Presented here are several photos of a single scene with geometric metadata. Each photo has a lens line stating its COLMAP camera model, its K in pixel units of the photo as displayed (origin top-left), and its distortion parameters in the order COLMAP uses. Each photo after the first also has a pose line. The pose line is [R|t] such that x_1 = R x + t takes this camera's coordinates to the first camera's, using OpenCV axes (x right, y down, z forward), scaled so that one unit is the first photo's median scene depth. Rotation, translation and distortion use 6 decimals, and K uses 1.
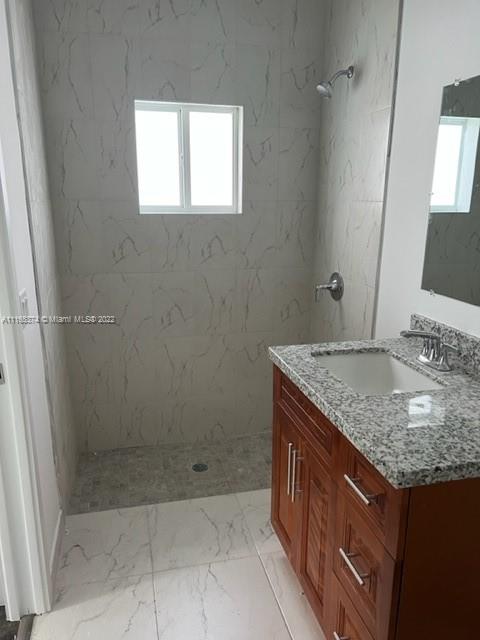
lens RADIAL K [[484.3, 0, 240.0], [0, 484.3, 320.0], [0, 0, 1]] dist [0.045704, -0.045155]
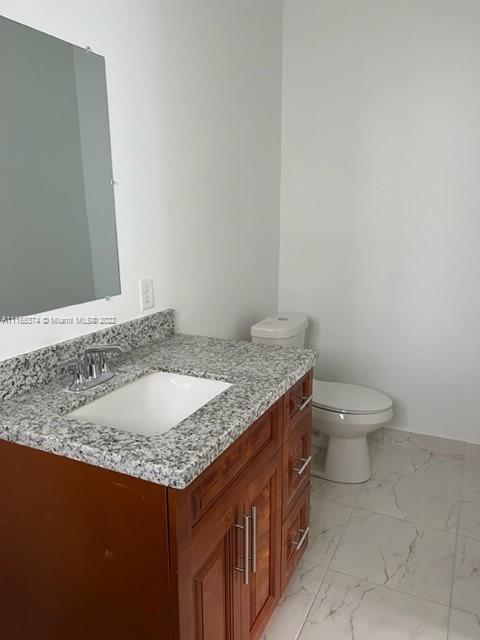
lens RADIAL K [[484.3, 0, 240.0], [0, 484.3, 320.0], [0, 0, 1]] dist [0.045704, -0.045155]
pose [[-0.763859, -0.140554, 0.629892, -0.317200], [0.164977, 0.901045, 0.401124, -0.310663], [-0.623940, 0.410320, -0.665083, 1.416237]]
